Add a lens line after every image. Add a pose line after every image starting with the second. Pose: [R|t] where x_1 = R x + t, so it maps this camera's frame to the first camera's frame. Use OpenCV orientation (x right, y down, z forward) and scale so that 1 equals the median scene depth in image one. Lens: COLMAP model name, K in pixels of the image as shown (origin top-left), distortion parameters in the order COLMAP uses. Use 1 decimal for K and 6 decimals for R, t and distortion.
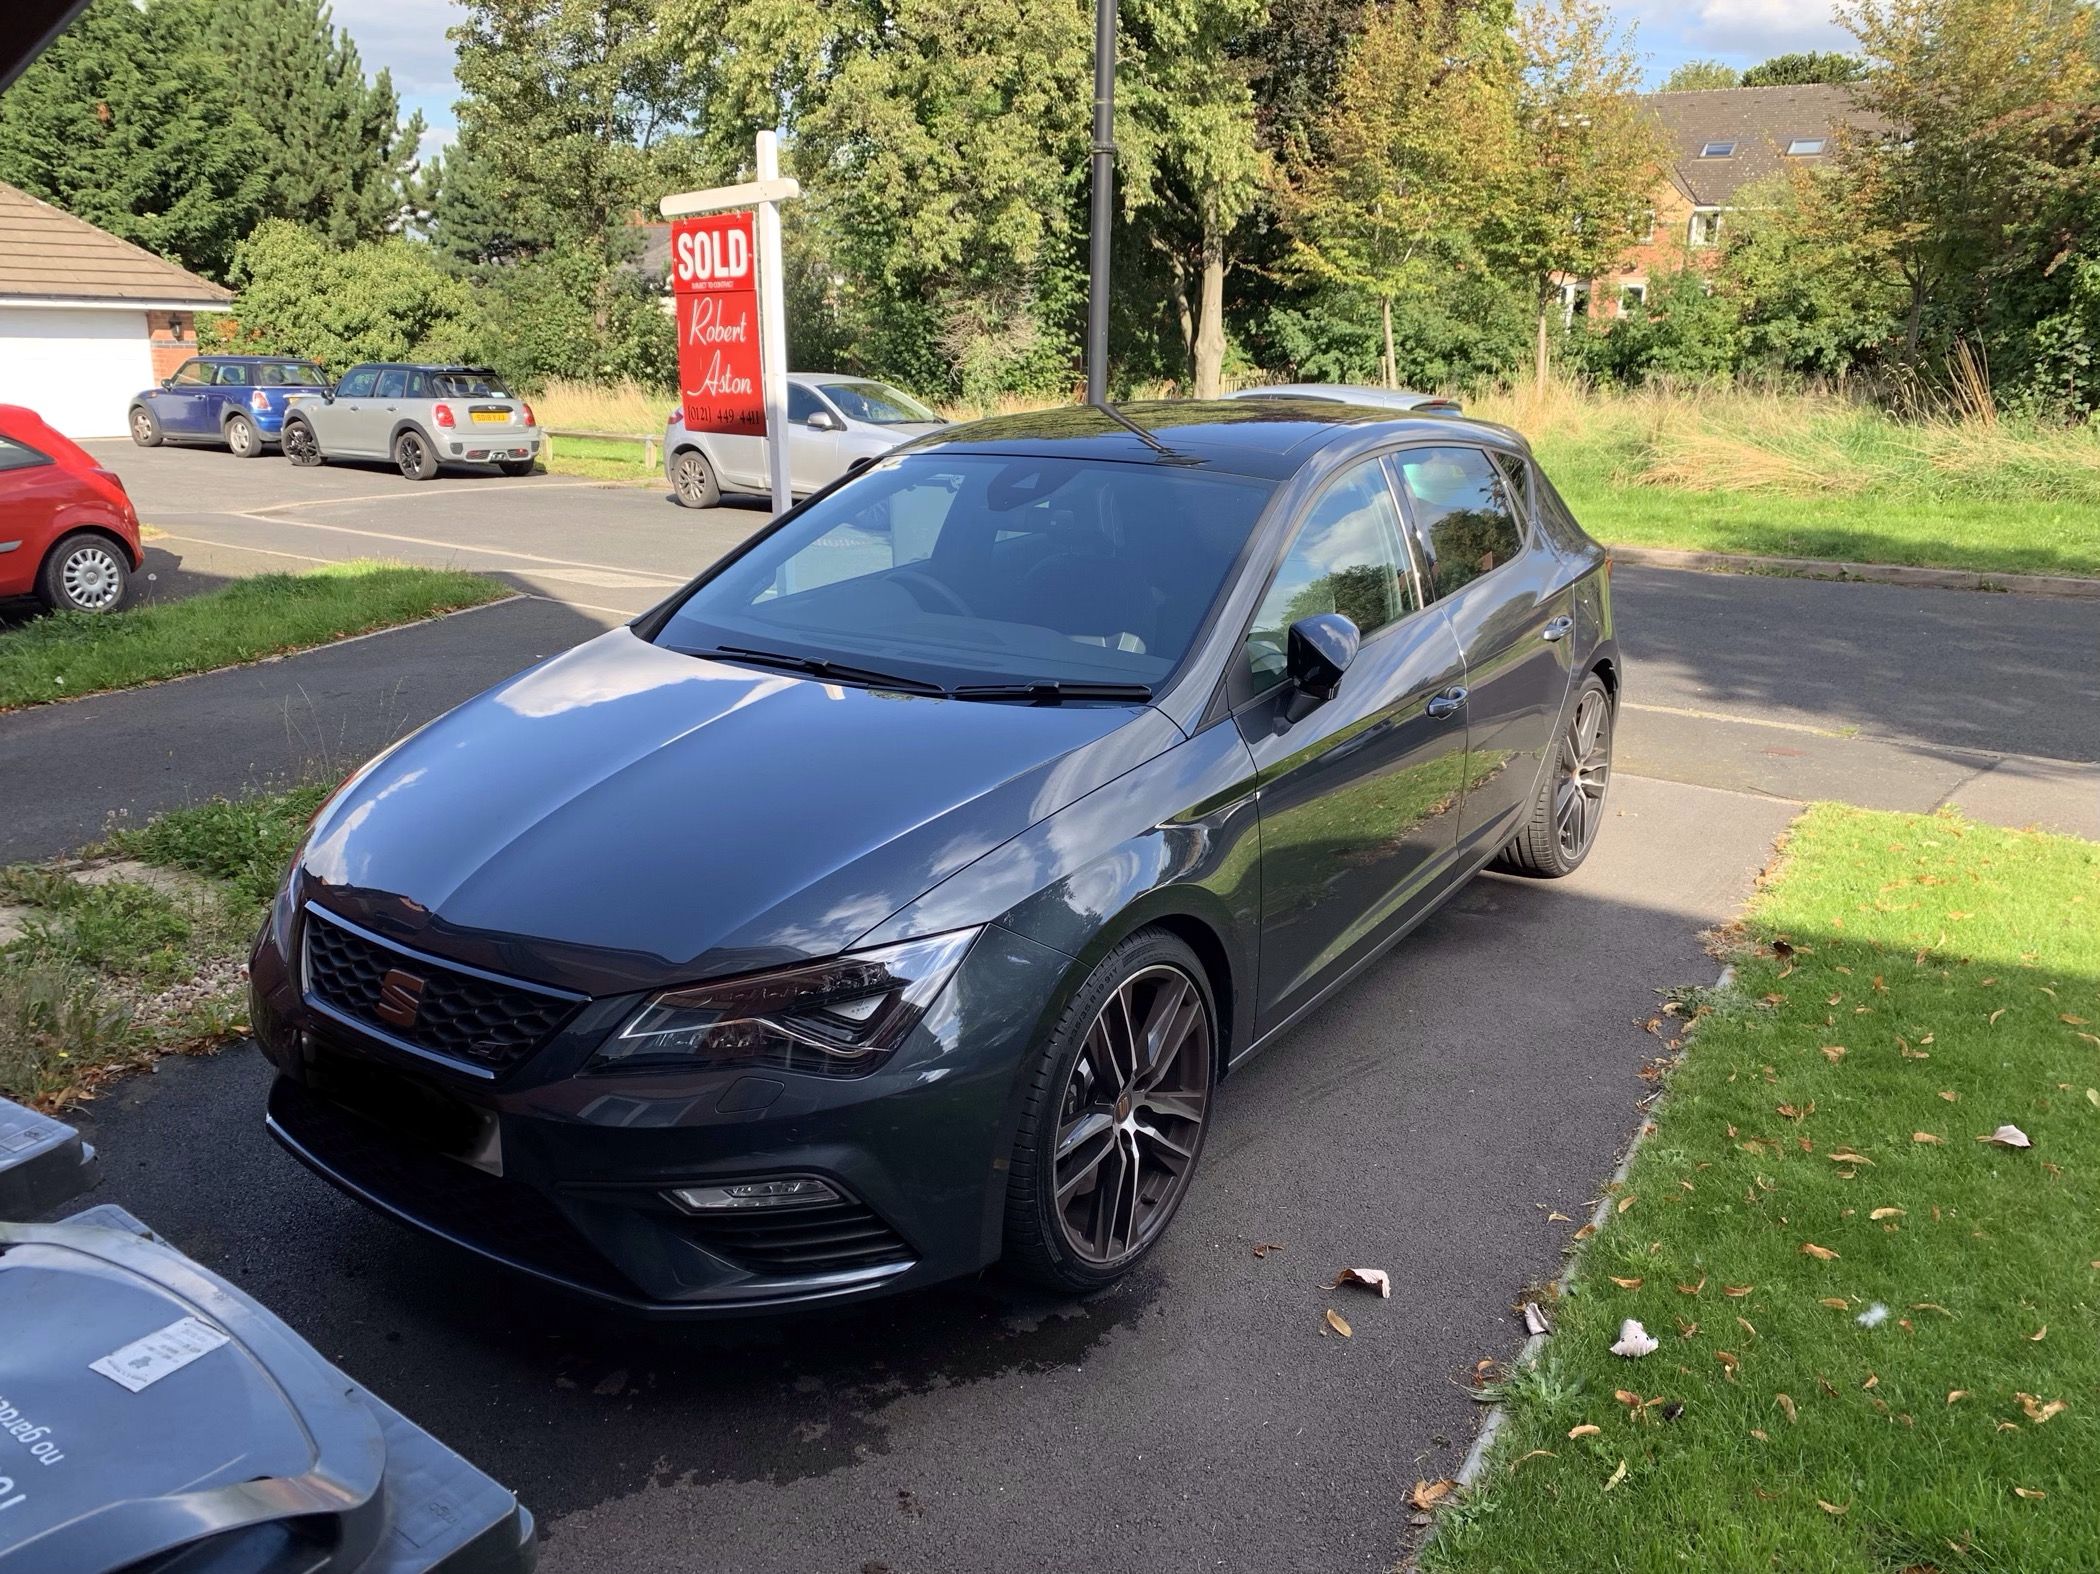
lens RADIAL K [[1643.5, 0, 1049.2], [0, 1643.5, 768.8], [0, 0, 1]] dist [0.012933, -0.005959]
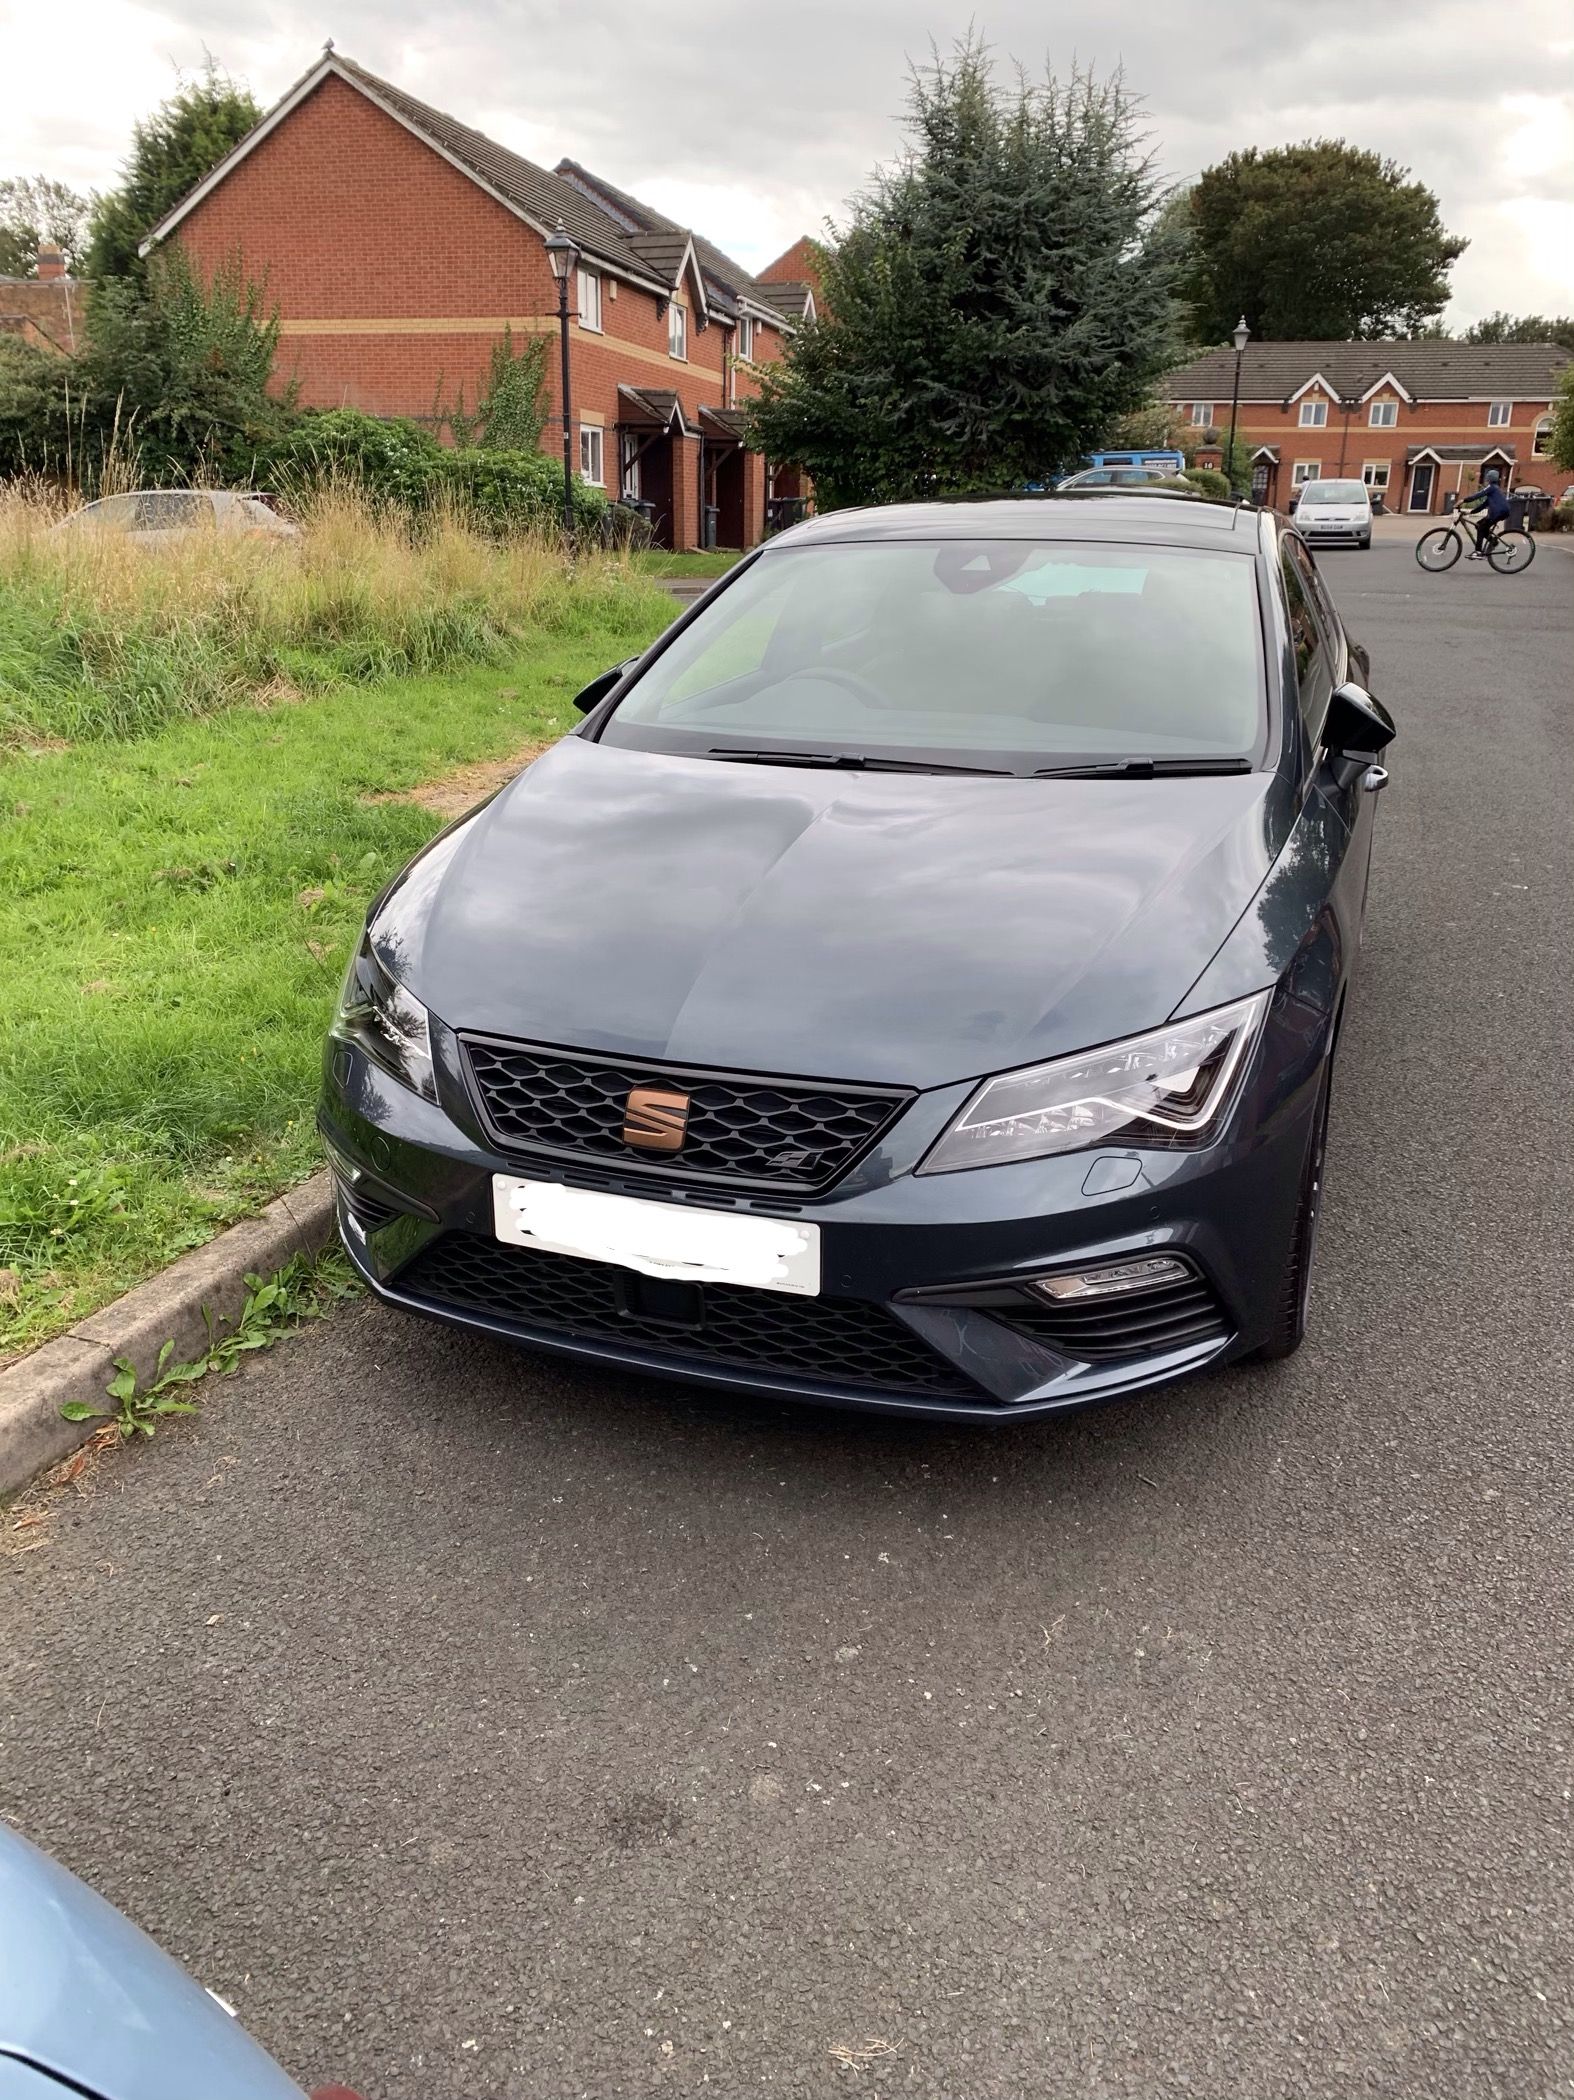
lens RADIAL K [[1643.5, 0, 787.0], [0, 1643.5, 1050.0], [0, 0, 1]] dist [0.012933, -0.005959]
pose [[0.977080, -0.083919, 0.195631, -0.523049], [0.072840, 0.995341, 0.063165, 0.051076], [-0.200020, -0.047467, 0.978641, 0.108231]]
